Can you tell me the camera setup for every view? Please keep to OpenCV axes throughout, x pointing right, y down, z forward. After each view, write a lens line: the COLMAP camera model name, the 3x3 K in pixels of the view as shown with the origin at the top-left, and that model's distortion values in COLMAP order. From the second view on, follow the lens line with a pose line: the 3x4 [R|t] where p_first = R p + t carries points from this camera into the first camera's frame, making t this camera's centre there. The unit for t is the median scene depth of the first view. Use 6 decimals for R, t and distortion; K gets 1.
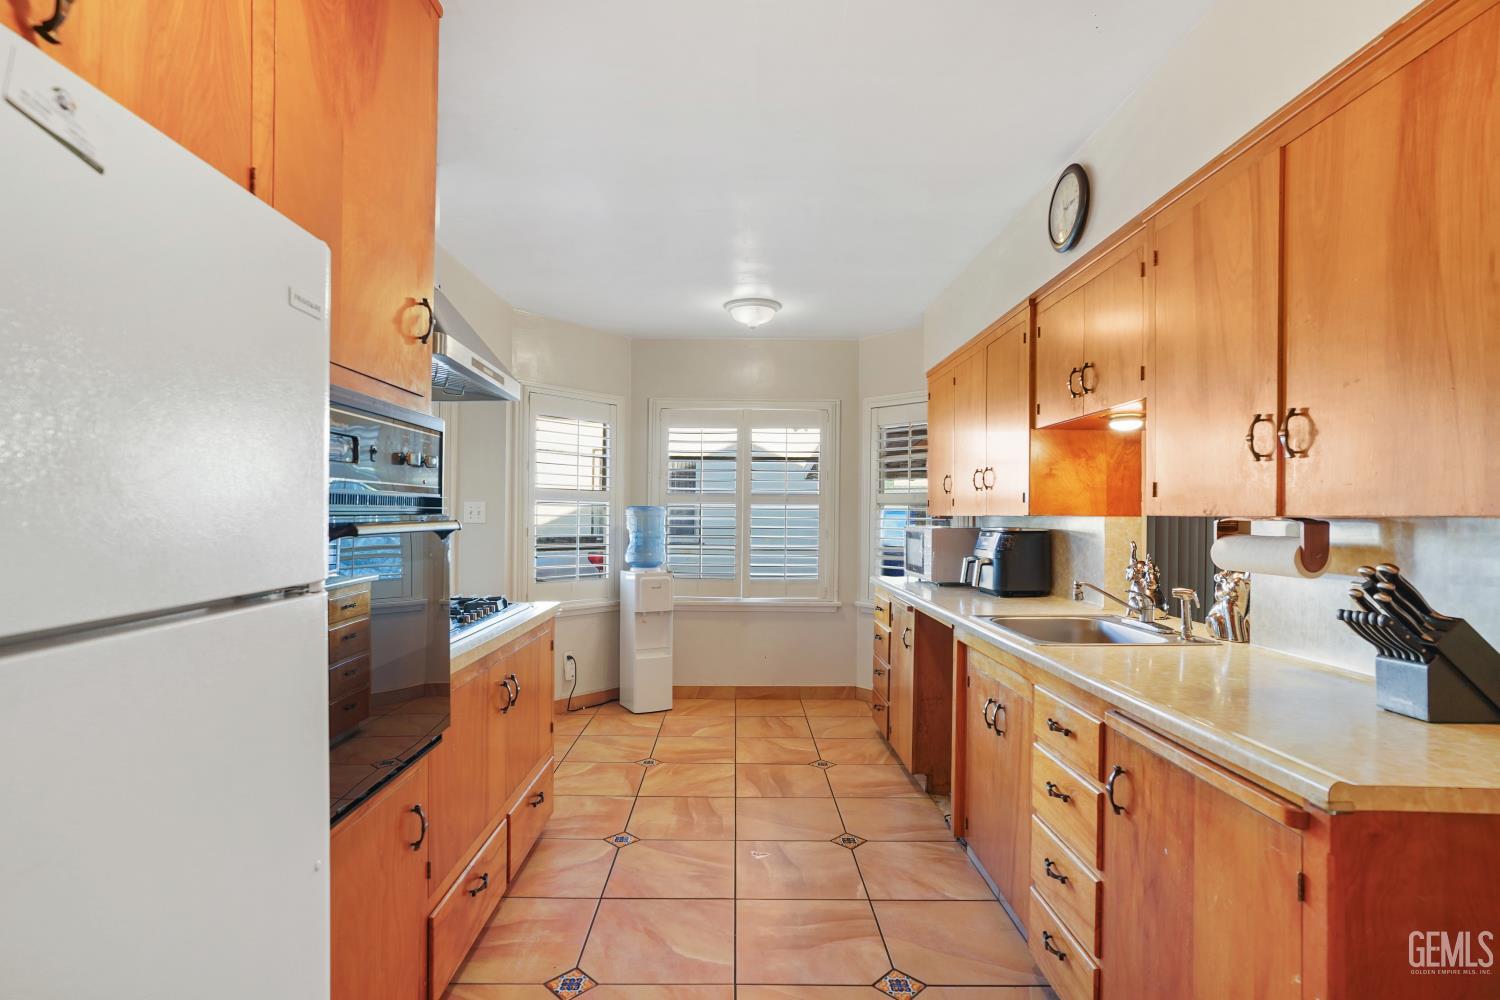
lens RADIAL K [[728.8, 0, 748.3], [0, 728.8, 503.6], [0, 0, 1]] dist [-0.035410, 0.000653]
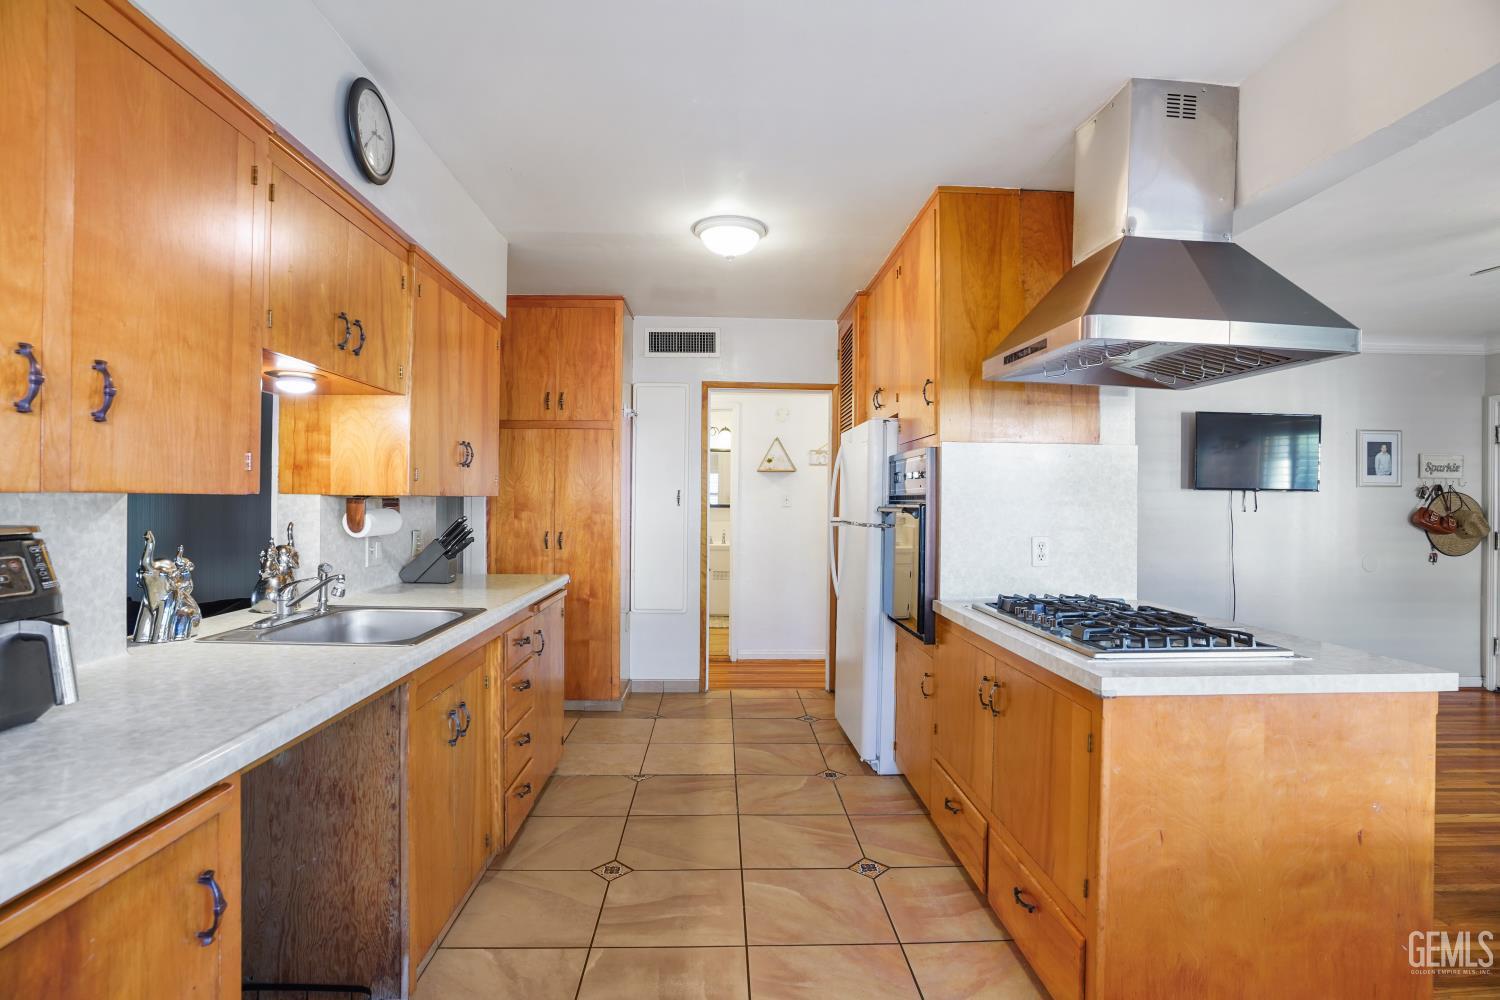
lens RADIAL K [[728.8, 0, 747.5], [0, 728.8, 504.9], [0, 0, 1]] dist [-0.035410, 0.000653]
pose [[-0.999420, -0.024397, -0.023745, 0.015887], [-0.024336, 0.999700, -0.002870, 0.023686], [0.023808, -0.002291, -0.999714, 2.016858]]
